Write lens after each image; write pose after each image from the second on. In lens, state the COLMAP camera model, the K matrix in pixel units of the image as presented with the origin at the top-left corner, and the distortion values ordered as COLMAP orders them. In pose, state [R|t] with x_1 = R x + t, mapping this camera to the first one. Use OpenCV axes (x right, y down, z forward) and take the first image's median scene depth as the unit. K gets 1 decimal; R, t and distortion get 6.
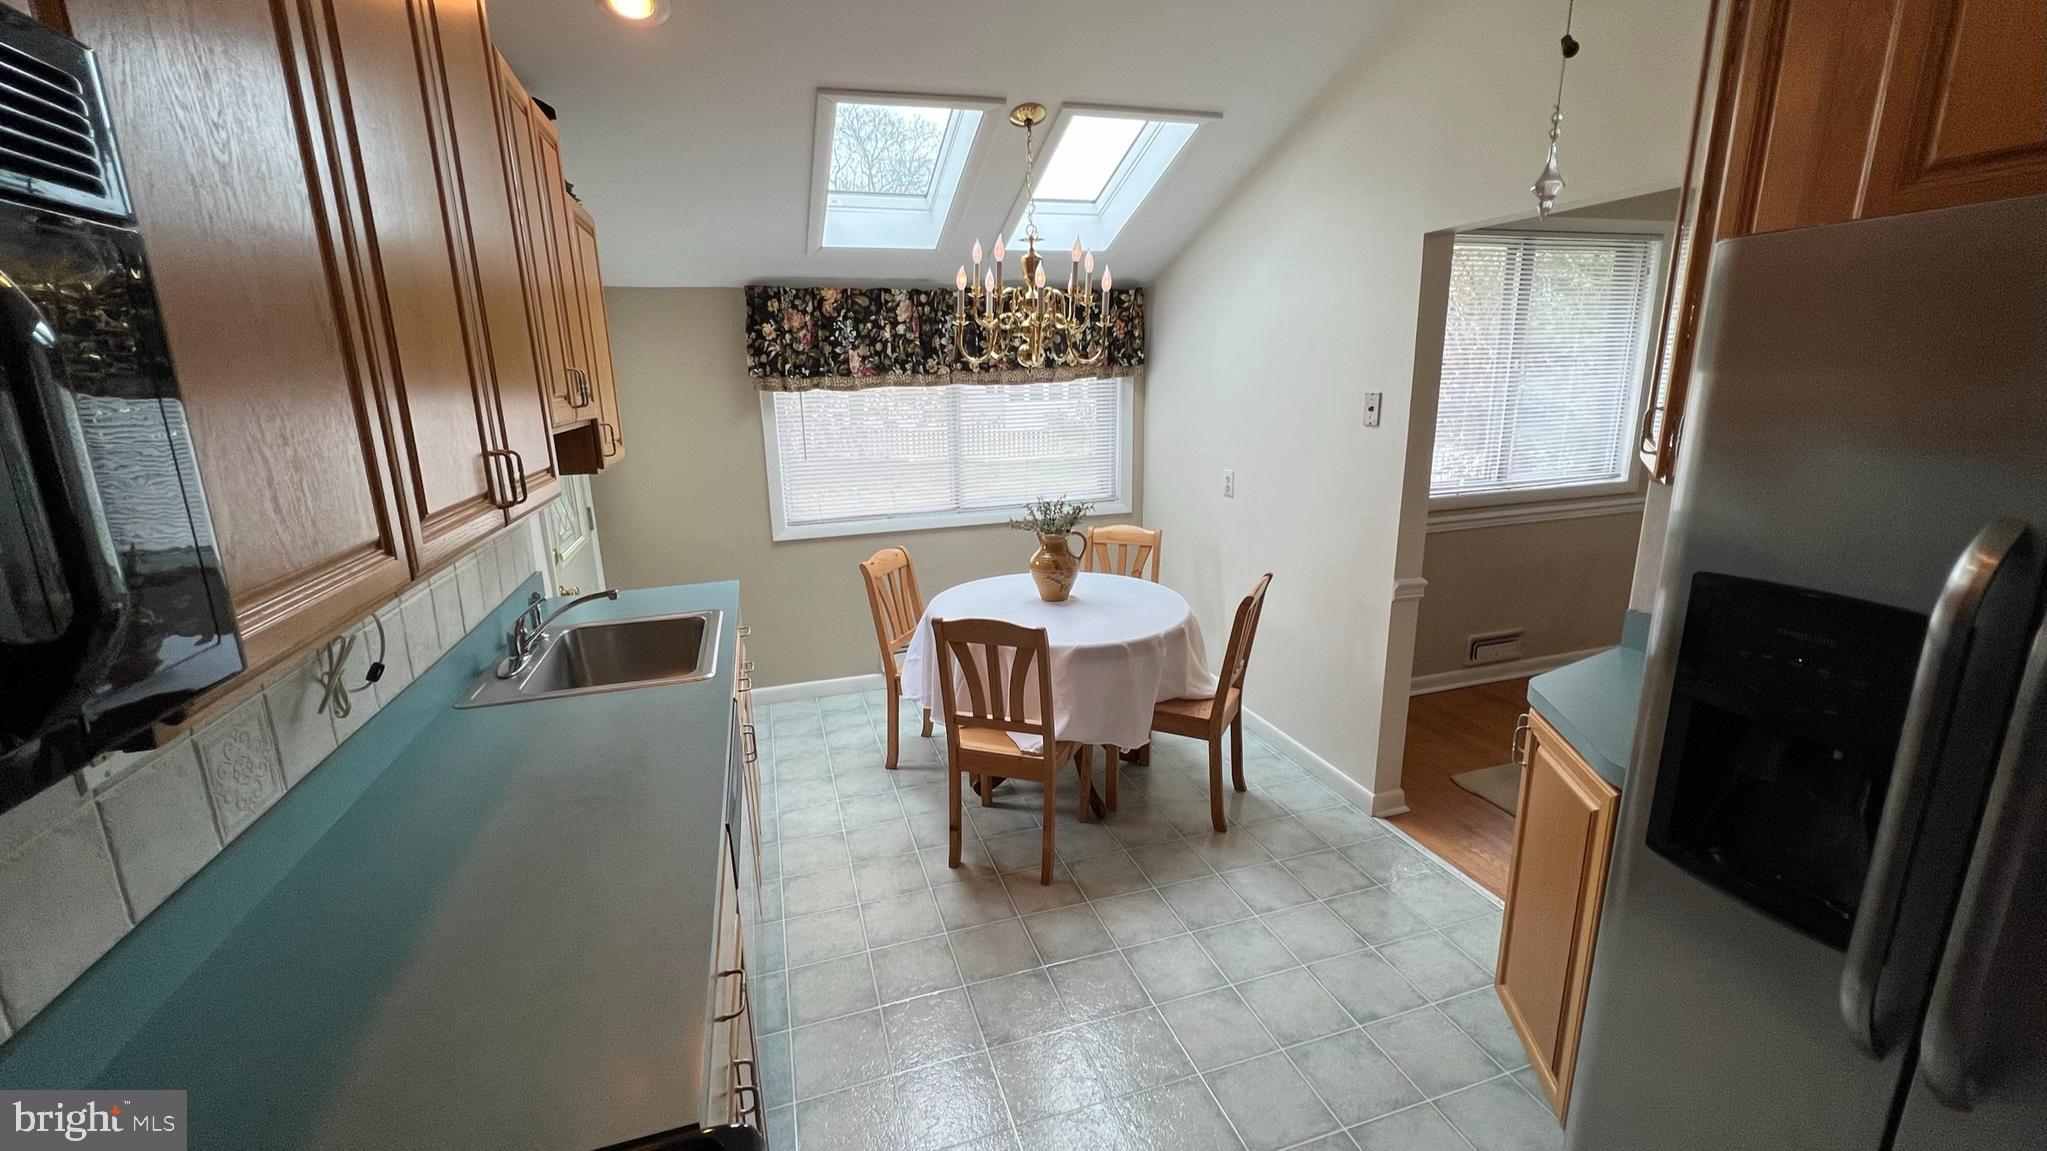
lens RADIAL K [[817.0, 0, 1023.5], [0, 817.0, 575.5], [0, 0, 1]] dist [-0.001781, -0.000073]
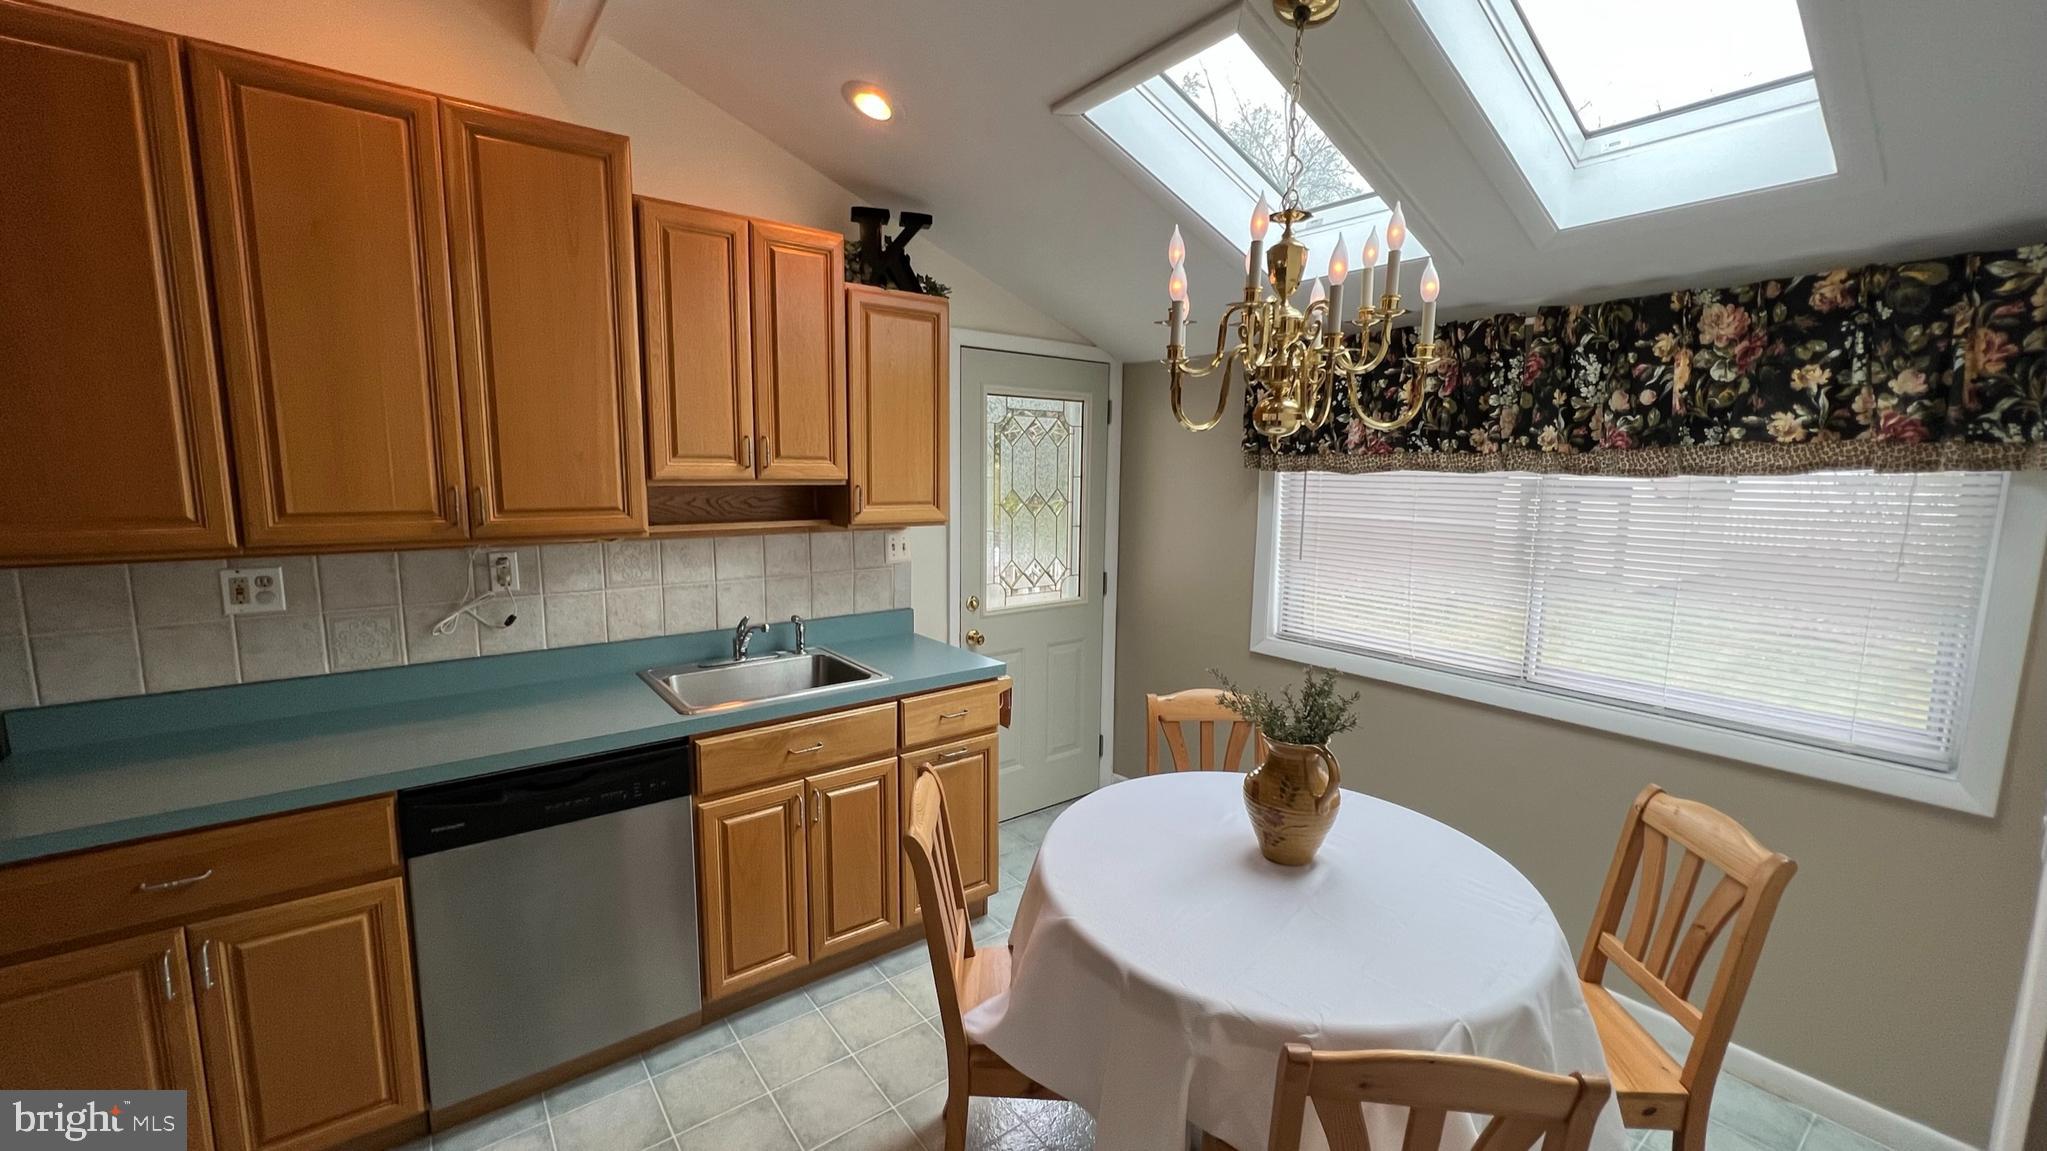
lens RADIAL K [[817.0, 0, 1023.5], [0, 817.0, 575.5], [0, 0, 1]] dist [-0.001781, -0.000073]
pose [[0.334621, 0.152735, -0.929893, 0.385504], [-0.244664, 0.967020, 0.070791, -0.123933], [0.910037, 0.203823, 0.360954, 0.511758]]
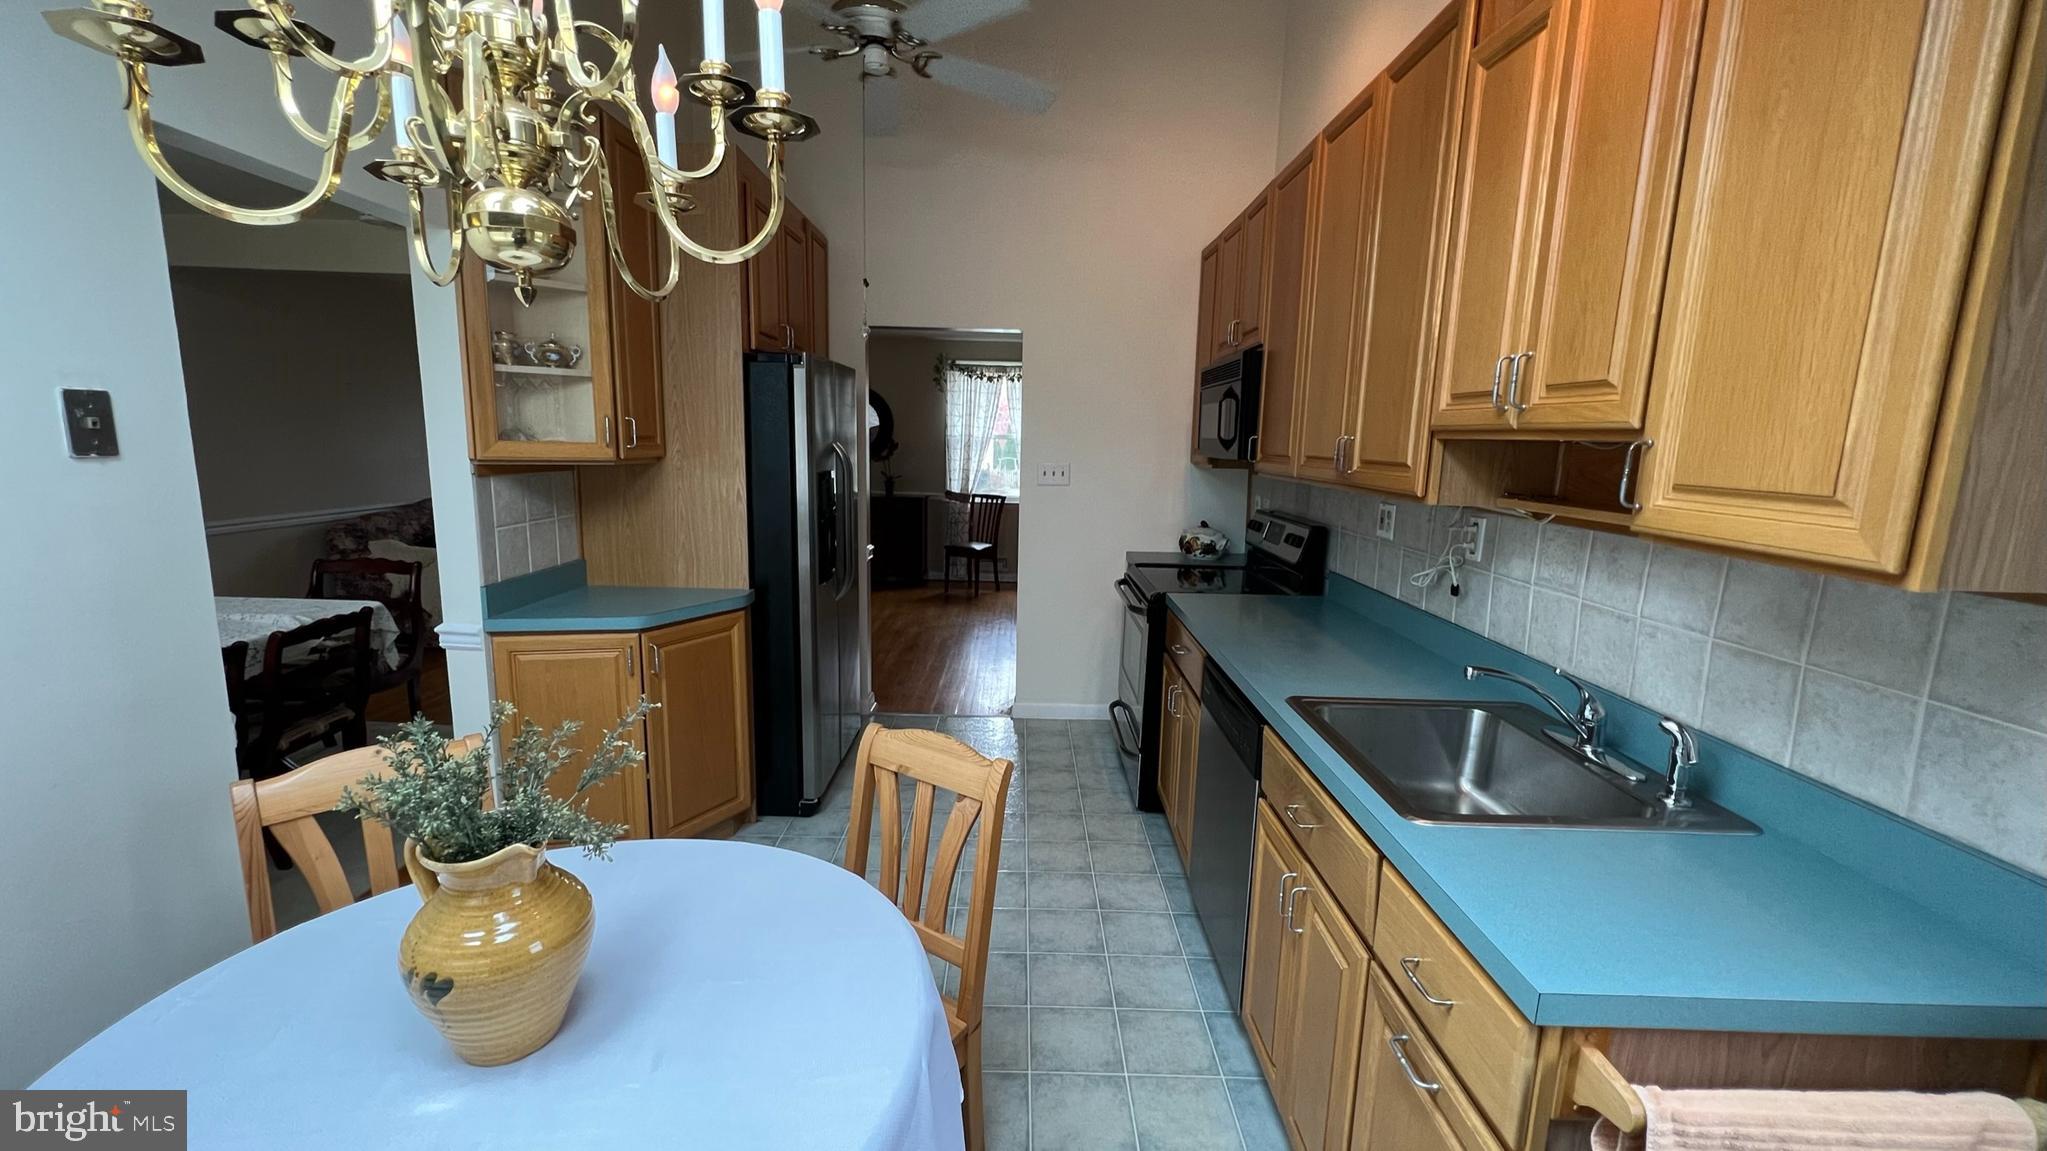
lens RADIAL K [[819.2, 0, 1023.5], [0, 819.2, 575.5], [0, 0, 1]] dist [-0.009113, 0.000017]
pose [[-0.953693, -0.055326, 0.295650, -0.187340], [0.065813, 0.920735, 0.384597, -0.198559], [-0.293493, 0.386245, -0.874458, 0.962430]]
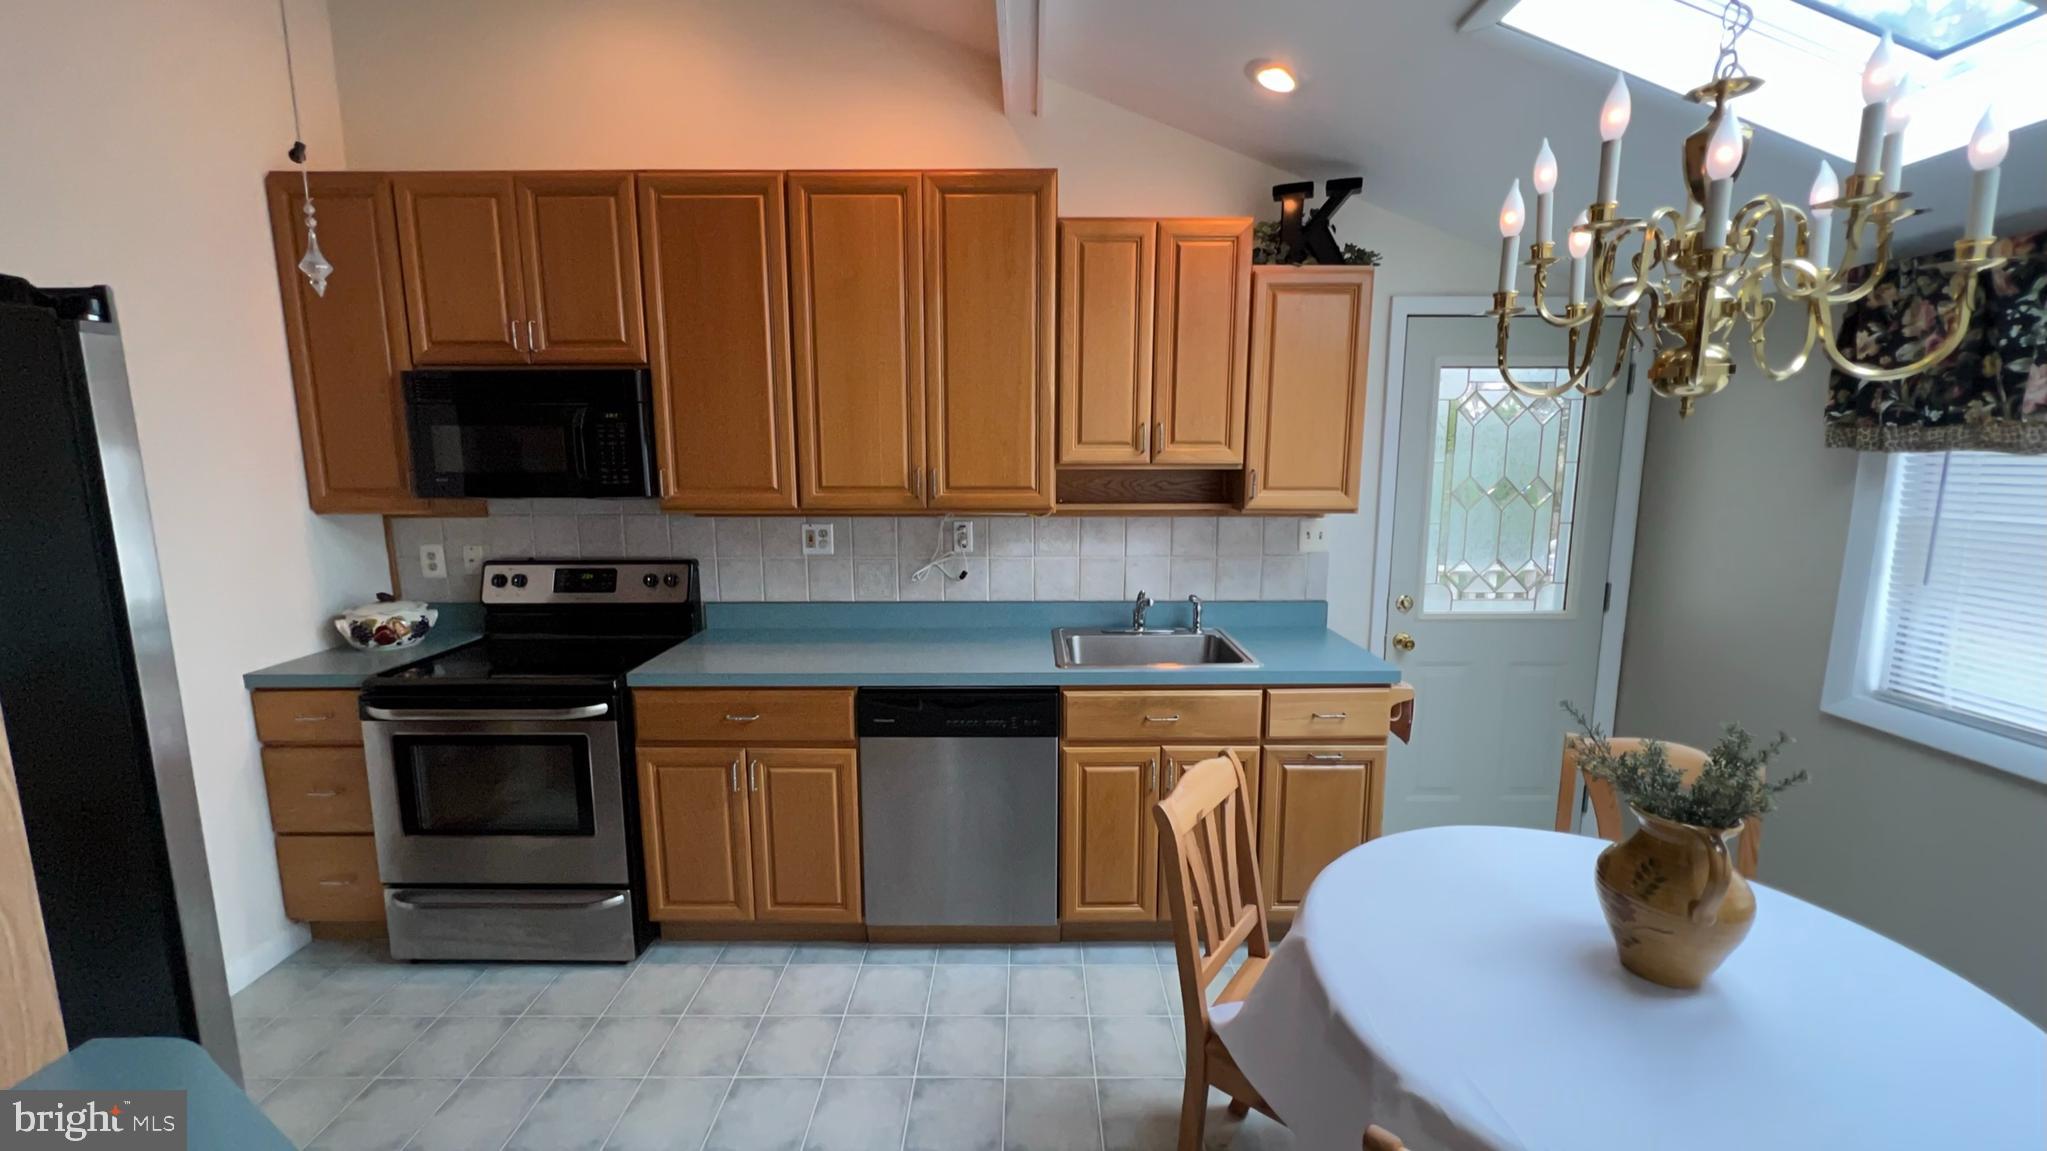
lens RADIAL K [[821.5, 0, 1023.5], [0, 821.5, 575.5], [0, 0, 1]] dist [-0.001973, -0.000181]
pose [[-0.309522, 0.163908, -0.936659, 0.405368], [-0.221916, 0.945380, 0.238767, -0.152242], [0.924635, 0.281763, -0.256242, 0.641577]]
